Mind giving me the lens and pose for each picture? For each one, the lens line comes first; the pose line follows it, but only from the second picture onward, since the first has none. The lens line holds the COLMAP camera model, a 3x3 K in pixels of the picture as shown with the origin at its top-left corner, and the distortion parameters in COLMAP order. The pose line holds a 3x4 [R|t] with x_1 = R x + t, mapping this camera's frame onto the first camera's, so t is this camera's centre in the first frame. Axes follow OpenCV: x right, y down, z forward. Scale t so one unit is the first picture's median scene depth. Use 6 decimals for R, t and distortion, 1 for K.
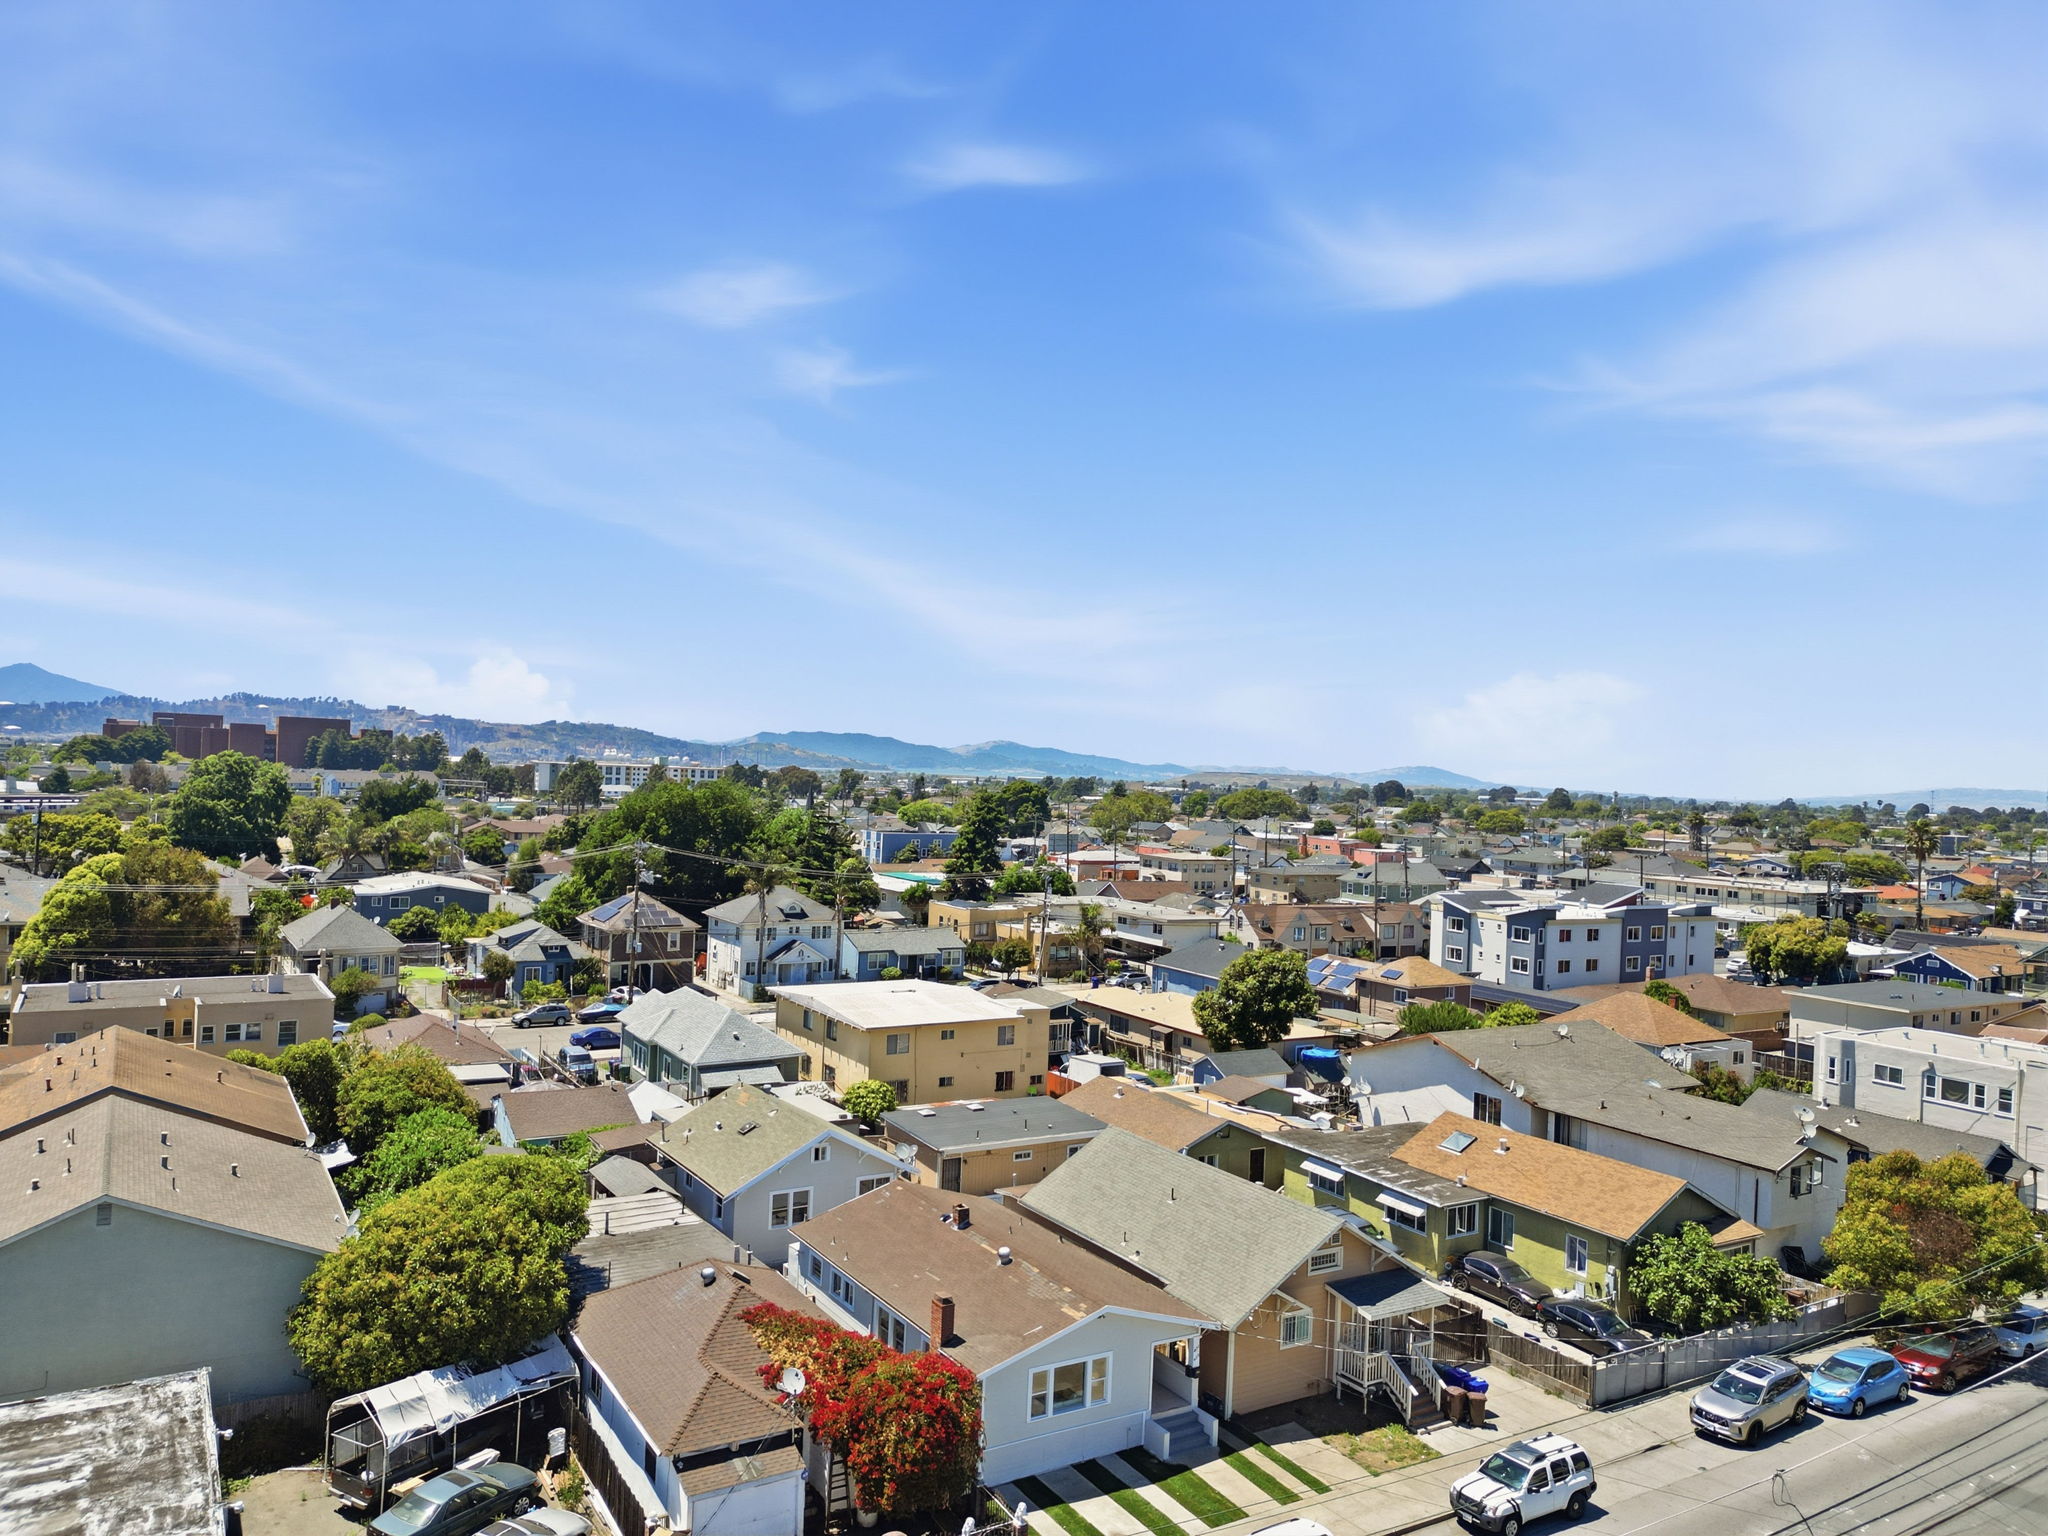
lens RADIAL K [[1434.5, 0, 1014.6], [0, 1434.5, 767.8], [0, 0, 1]] dist [0.079394, -0.085603]
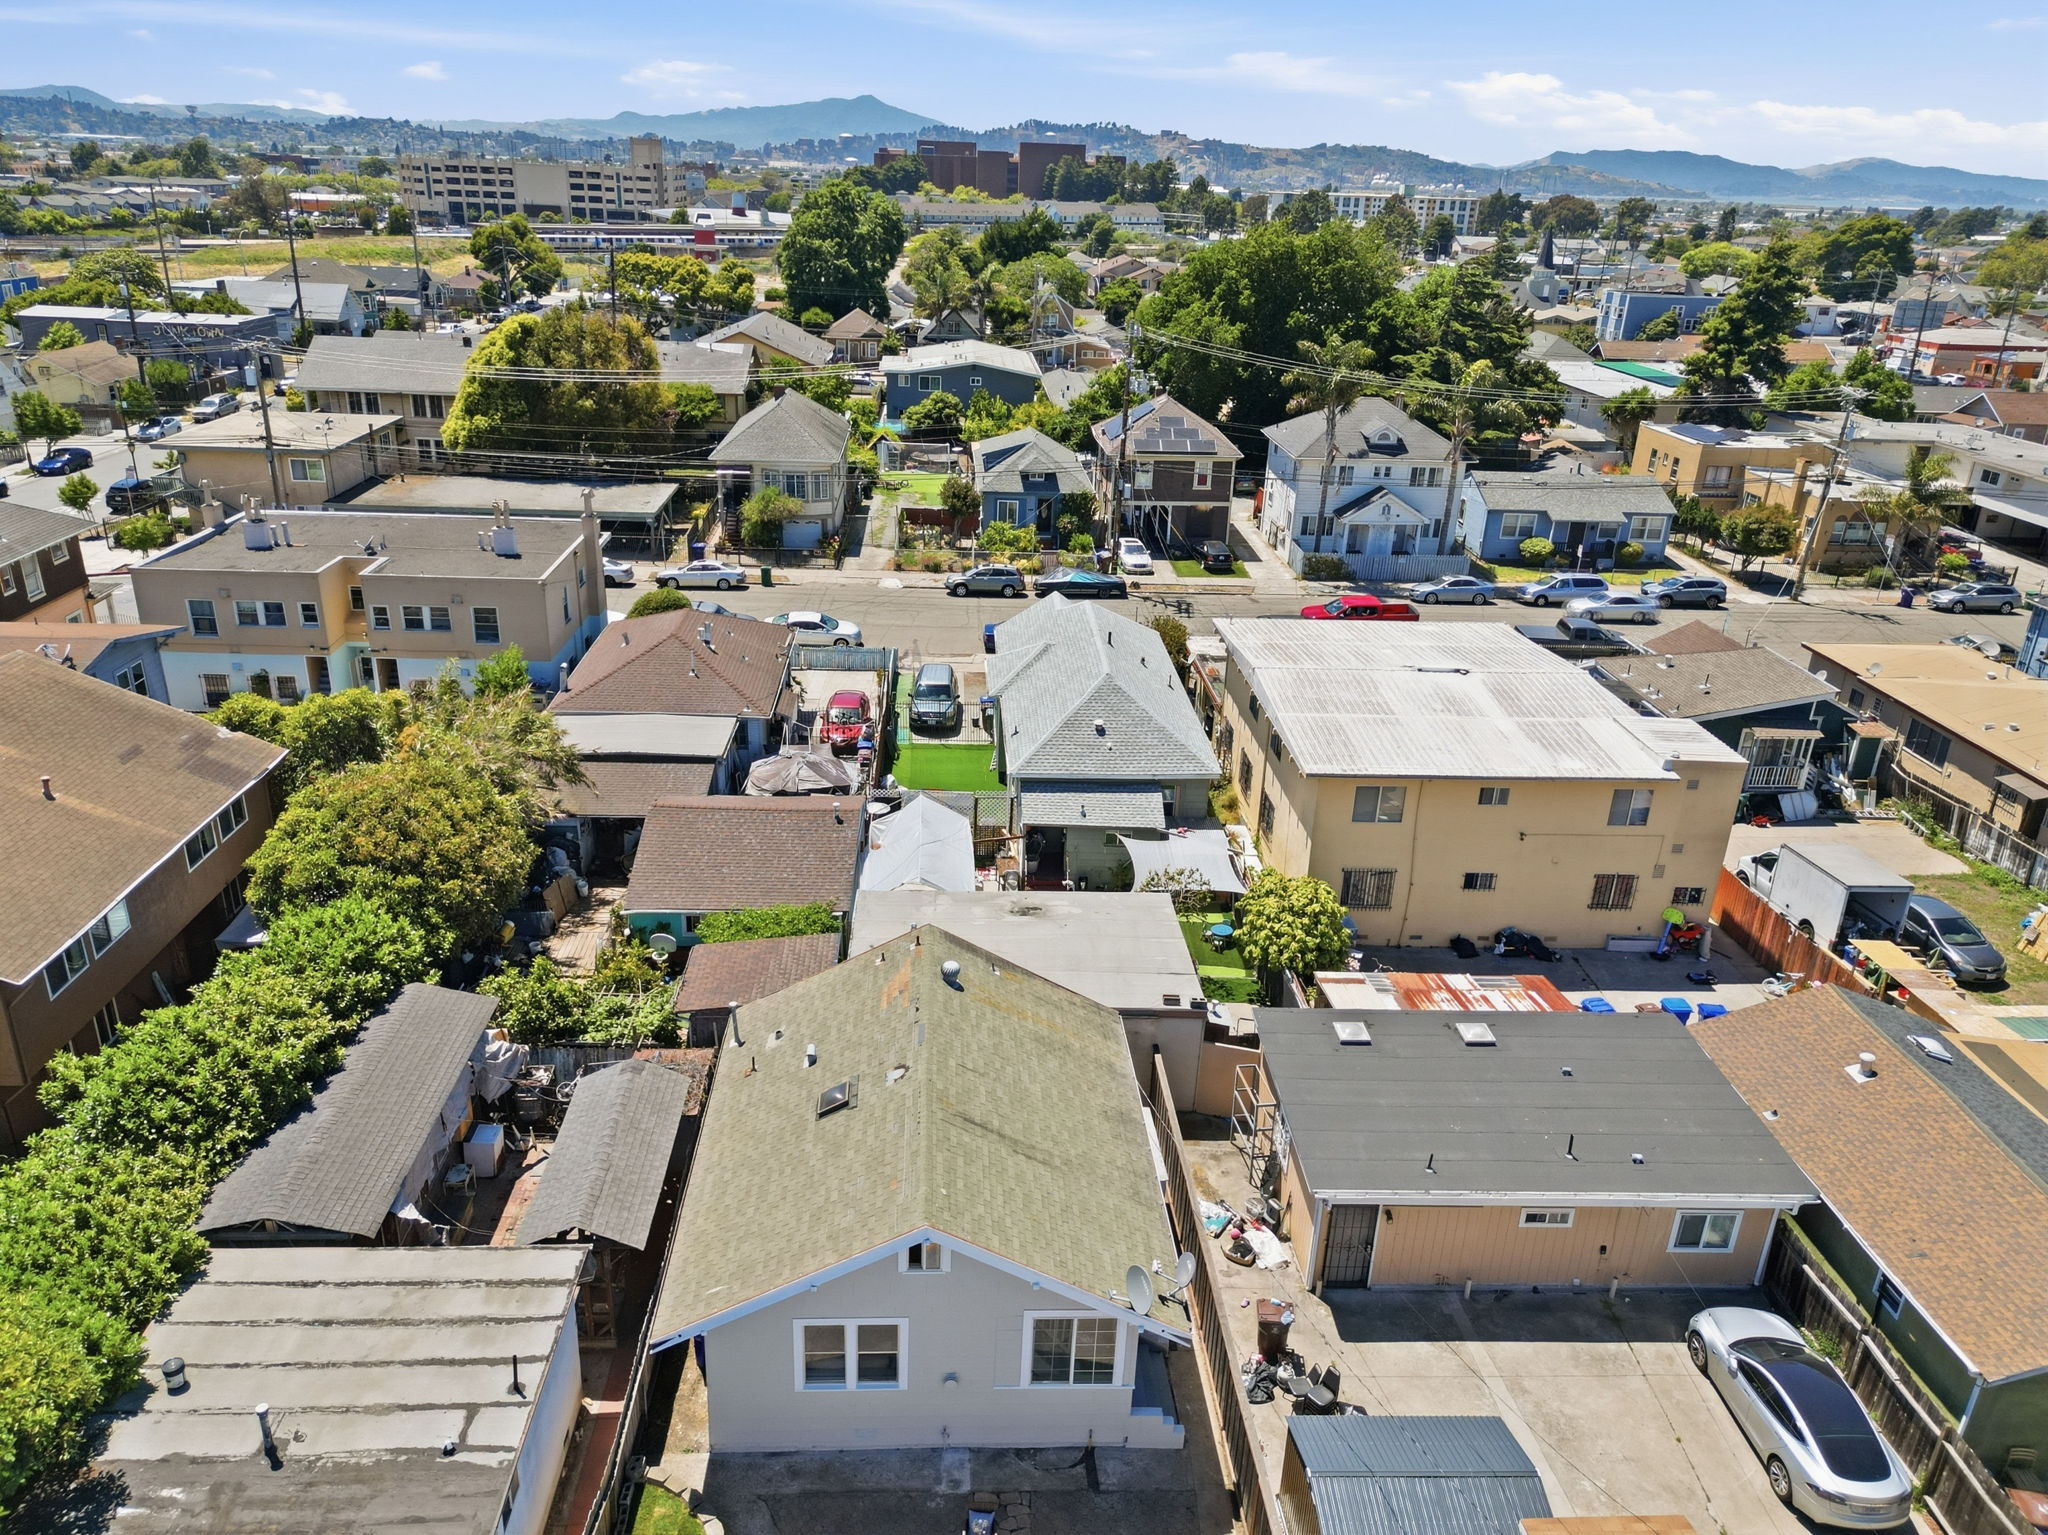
lens RADIAL K [[1434.5, 0, 1014.6], [0, 1434.5, 767.3], [0, 0, 1]] dist [0.079394, -0.085603]
pose [[0.875032, 0.177268, -0.450439, 0.020872], [-0.000820, 0.931075, 0.364827, -0.001646], [0.484064, -0.318866, 0.814866, 0.356056]]
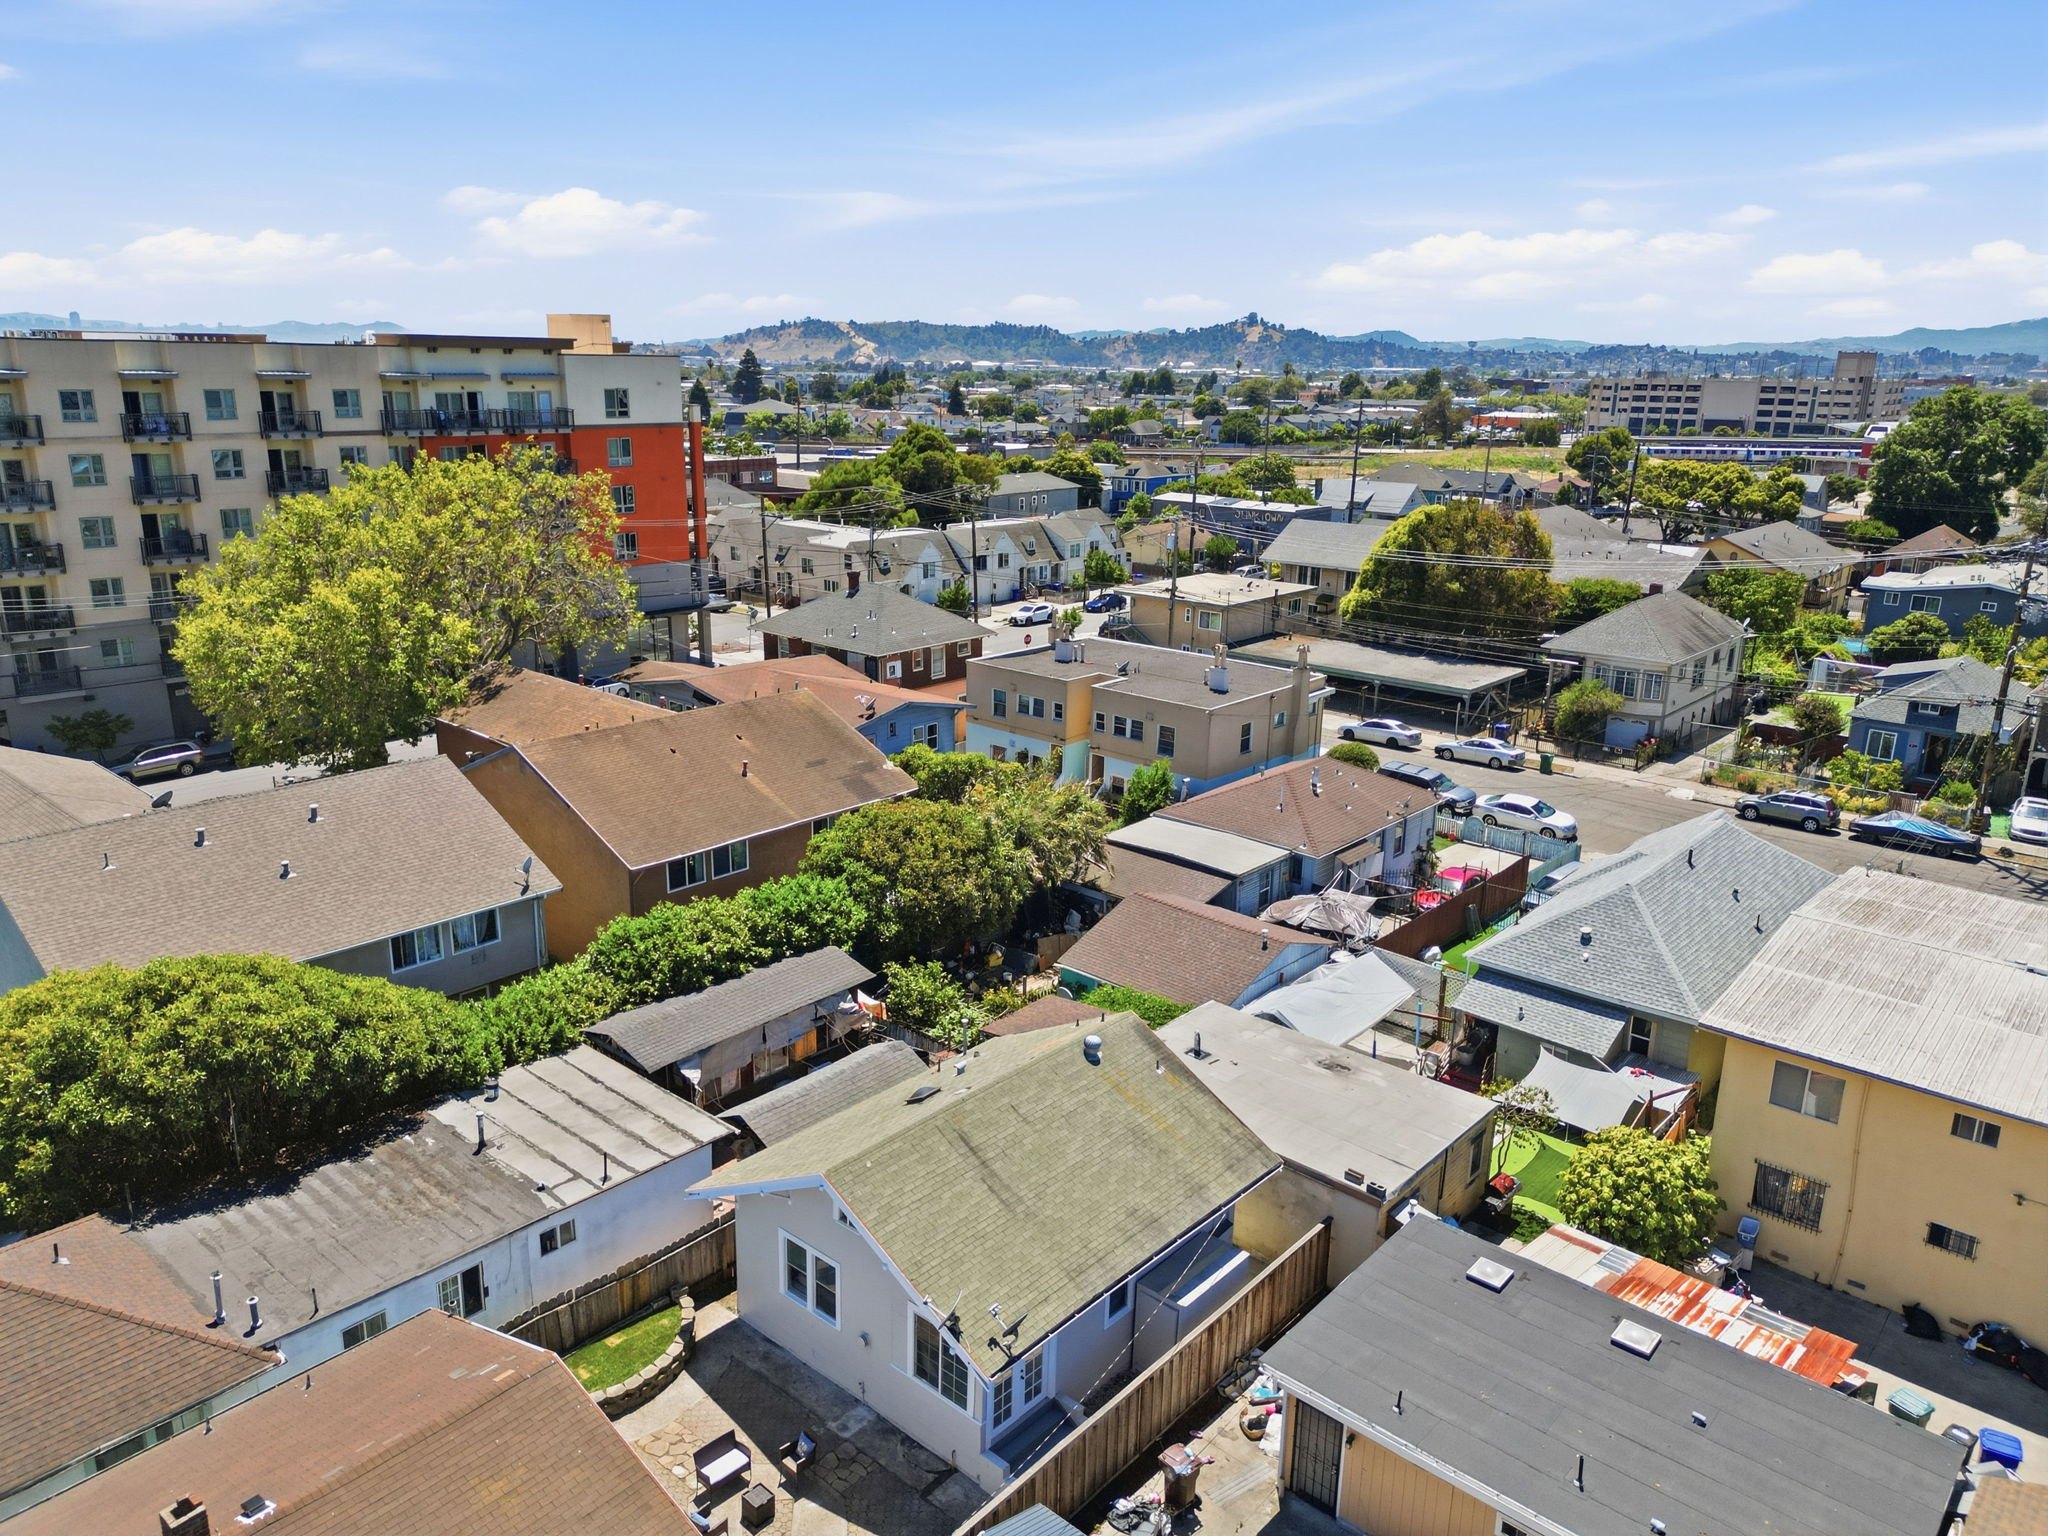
lens RADIAL K [[1433.7, 0, 1015.8], [0, 1433.7, 767.8], [0, 0, 1]] dist [0.065367, -0.059779]
pose [[0.287537, 0.228868, -0.930022, 0.141692], [-0.003984, 0.971307, 0.237796, 0.005474], [0.957761, -0.064670, 0.280199, 0.452859]]
